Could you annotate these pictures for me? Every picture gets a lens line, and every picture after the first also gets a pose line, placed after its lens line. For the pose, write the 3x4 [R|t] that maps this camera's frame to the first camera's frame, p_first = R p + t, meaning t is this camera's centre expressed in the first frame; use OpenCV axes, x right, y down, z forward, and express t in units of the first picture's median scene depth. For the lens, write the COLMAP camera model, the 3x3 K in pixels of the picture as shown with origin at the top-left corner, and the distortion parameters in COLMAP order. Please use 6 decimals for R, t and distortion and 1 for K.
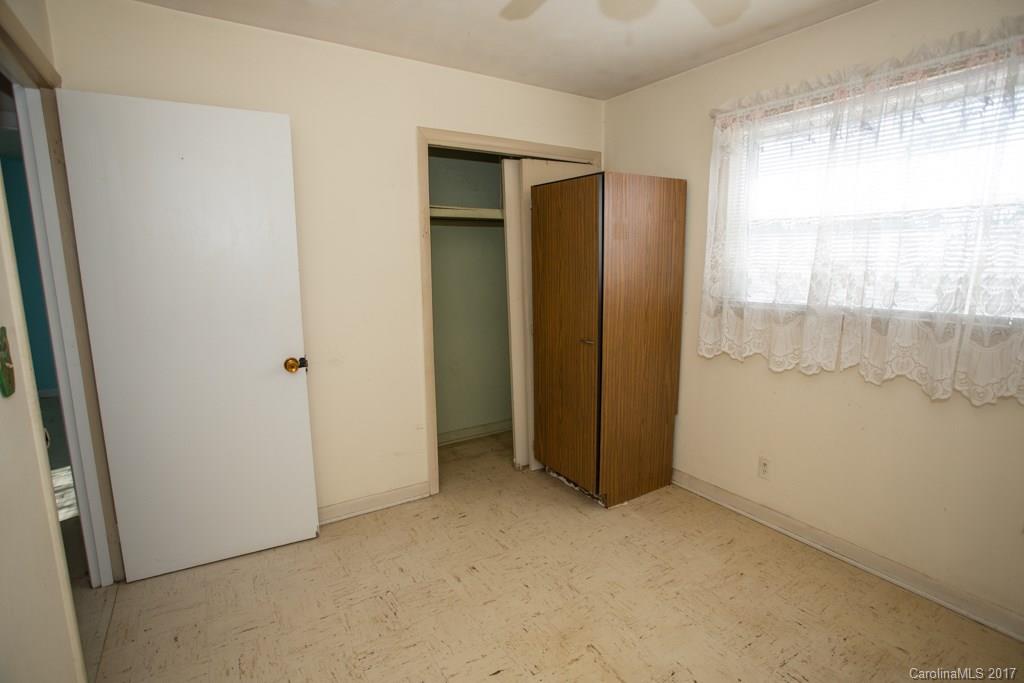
lens RADIAL K [[498.6, 0, 512.0], [0, 498.6, 341.5], [0, 0, 1]] dist [-0.063986, 0.024180]
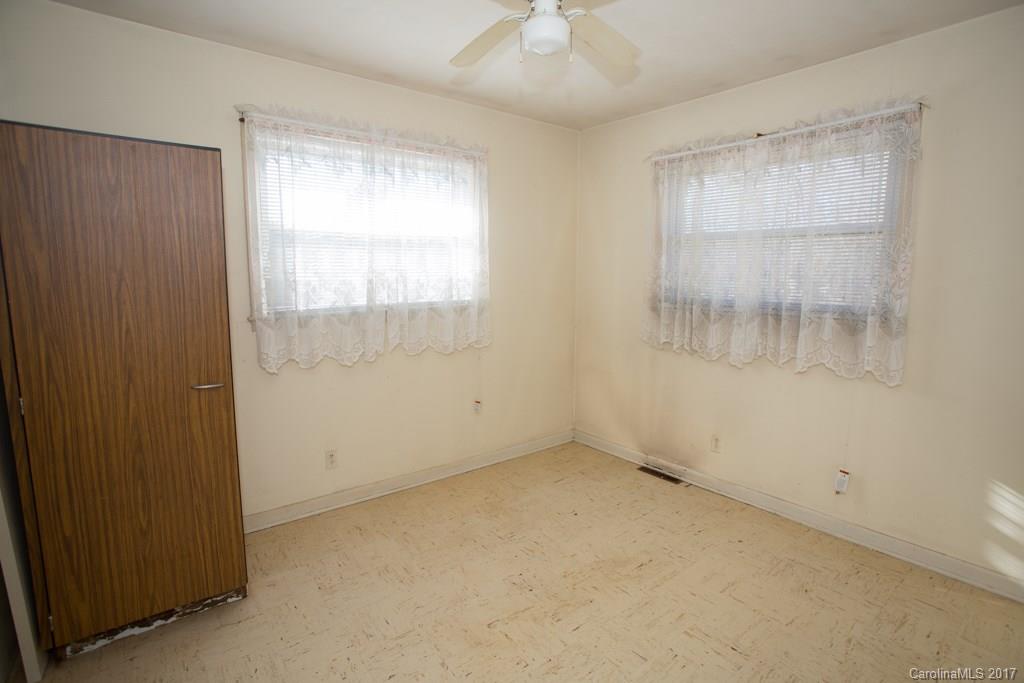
lens RADIAL K [[498.6, 0, 512.0], [0, 498.6, 341.5], [0, 0, 1]] dist [-0.063986, 0.024180]
pose [[-0.099275, -0.135628, 0.985774, -0.666367], [0.159184, 0.975744, 0.150279, -0.114546], [-0.982245, 0.171838, -0.075277, 0.747508]]
